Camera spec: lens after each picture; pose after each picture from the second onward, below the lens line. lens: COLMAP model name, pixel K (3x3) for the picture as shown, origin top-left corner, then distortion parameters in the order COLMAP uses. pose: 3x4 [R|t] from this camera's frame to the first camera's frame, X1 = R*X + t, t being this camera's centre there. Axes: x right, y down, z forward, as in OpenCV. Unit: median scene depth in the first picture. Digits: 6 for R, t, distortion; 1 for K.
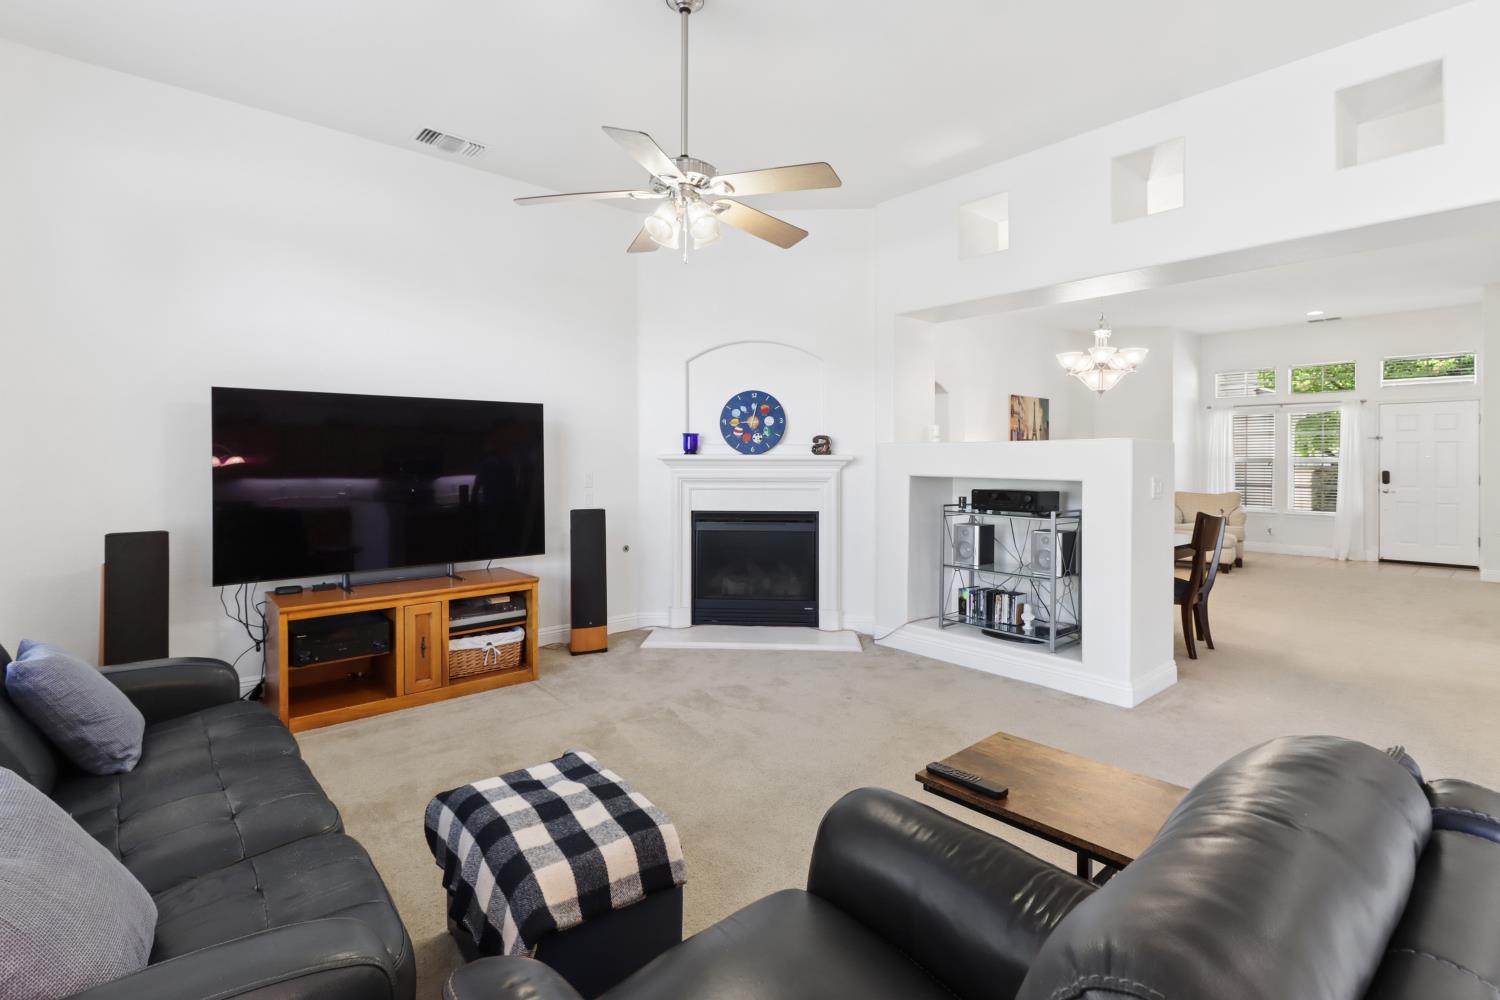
lens RADIAL K [[693.2, 0, 745.7], [0, 693.2, 456.8], [0, 0, 1]] dist [0.001541, -0.000149]
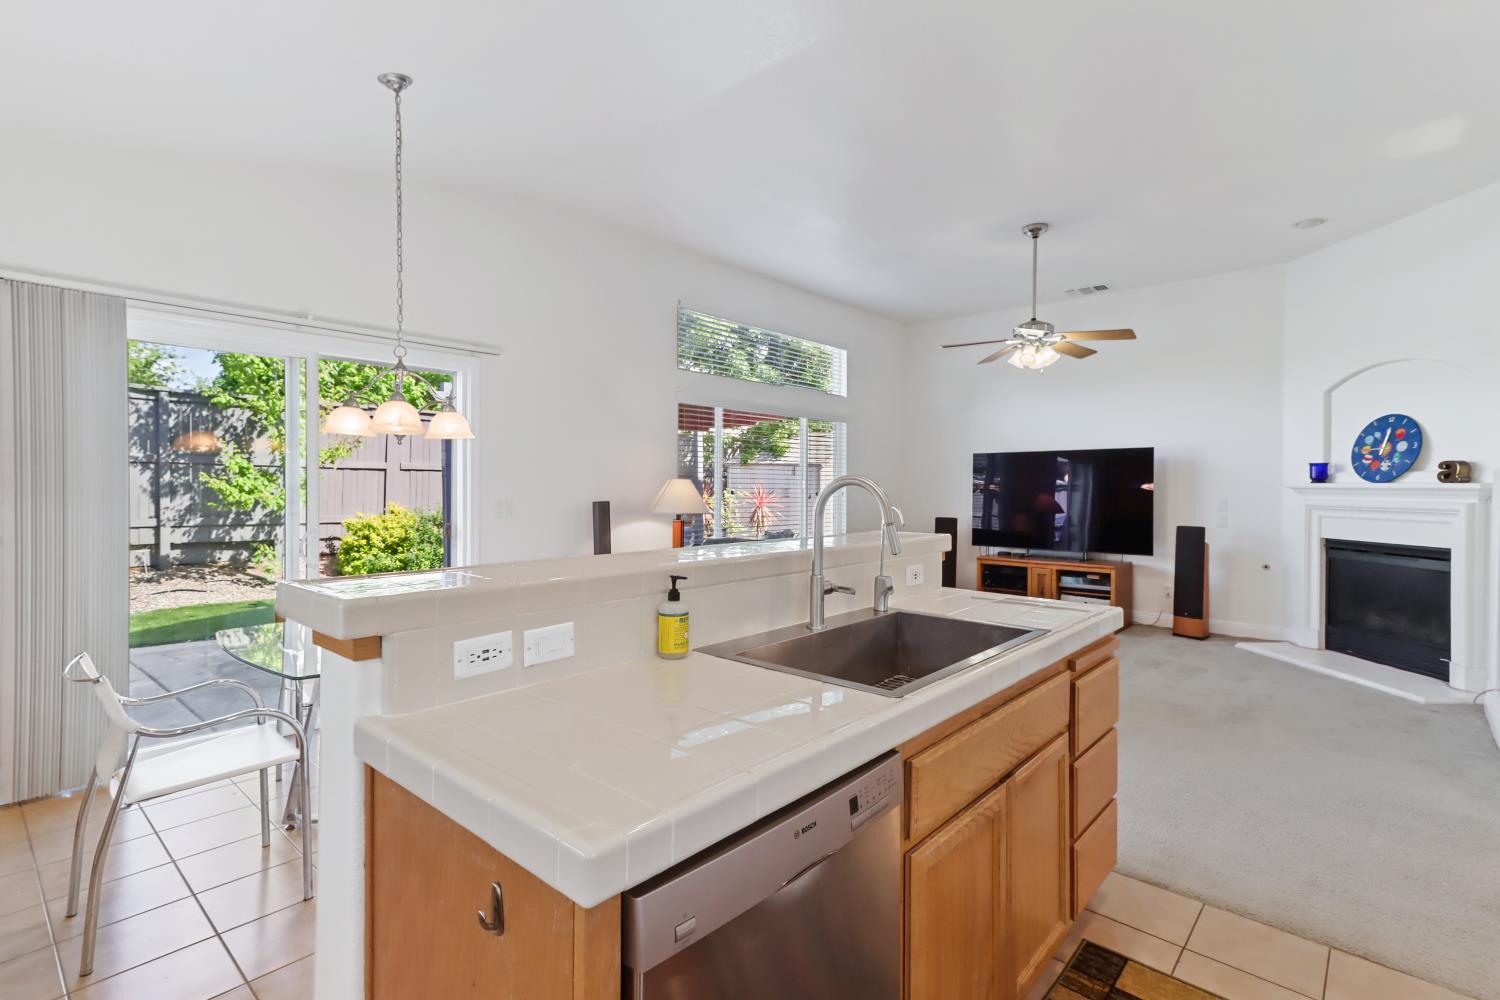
lens RADIAL K [[707.5, 0, 755.6], [0, 707.5, 488.9], [0, 0, 1]] dist [0.026714, -0.000571]
pose [[0.127329, 0.003915, -0.991853, 0.883170], [0.000757, 0.999992, 0.004044, 0.000333], [0.991860, -0.001266, 0.127325, 0.028536]]
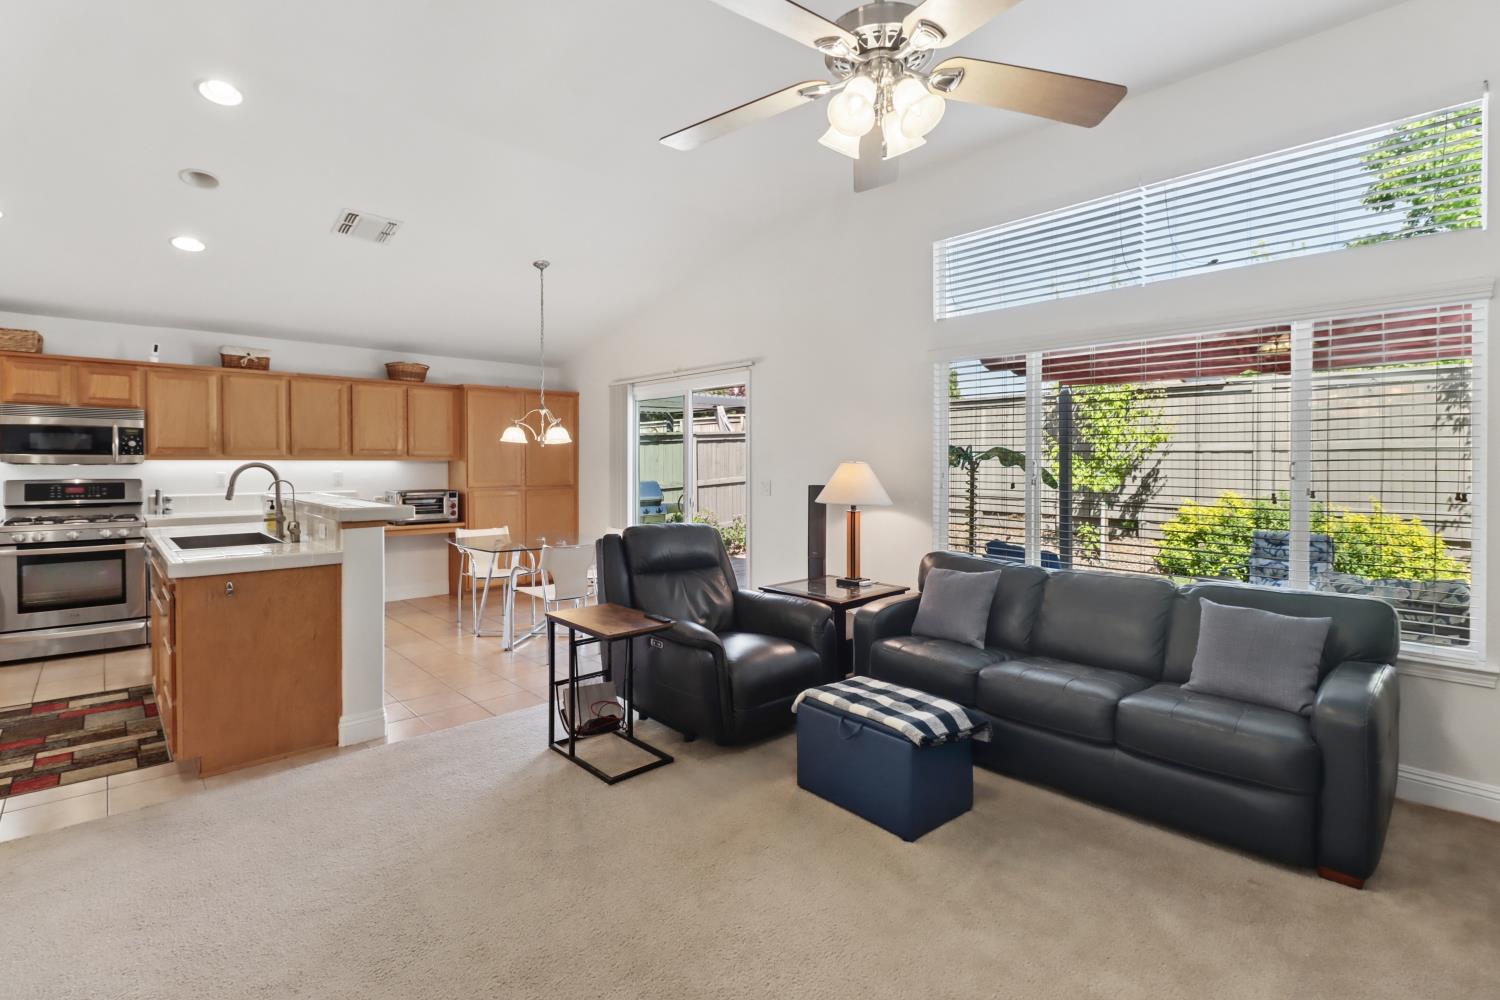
lens RADIAL K [[690.2, 0, 750.1], [0, 690.2, 474.1], [0, 0, 1]] dist [0.018502, -0.012900]
pose [[-0.999195, -0.004314, -0.039896, 0.036403], [-0.004678, 0.999948, 0.009035, -0.002075], [0.039855, 0.009214, -0.999163, 0.879621]]
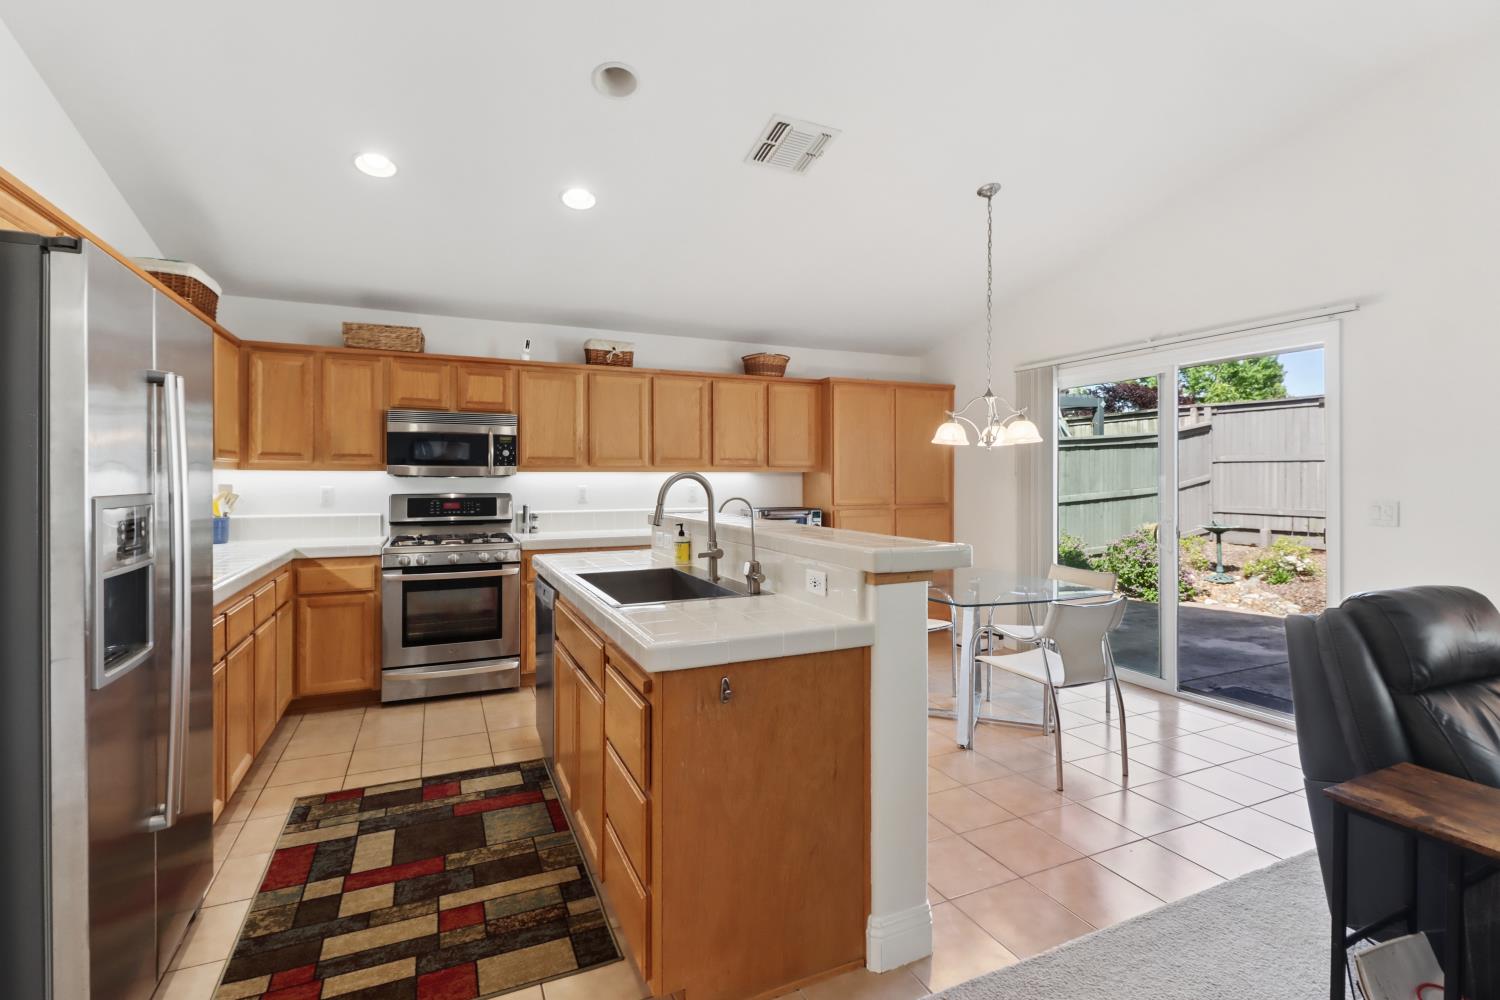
lens RADIAL K [[690.2, 0, 750.1], [0, 690.2, 474.1], [0, 0, 1]] dist [0.018502, -0.012900]
pose [[-0.960362, -0.001068, 0.278753, 0.349088], [-0.004015, 0.999942, -0.010002, 0.001304], [-0.278726, -0.010724, -0.960311, 0.593431]]
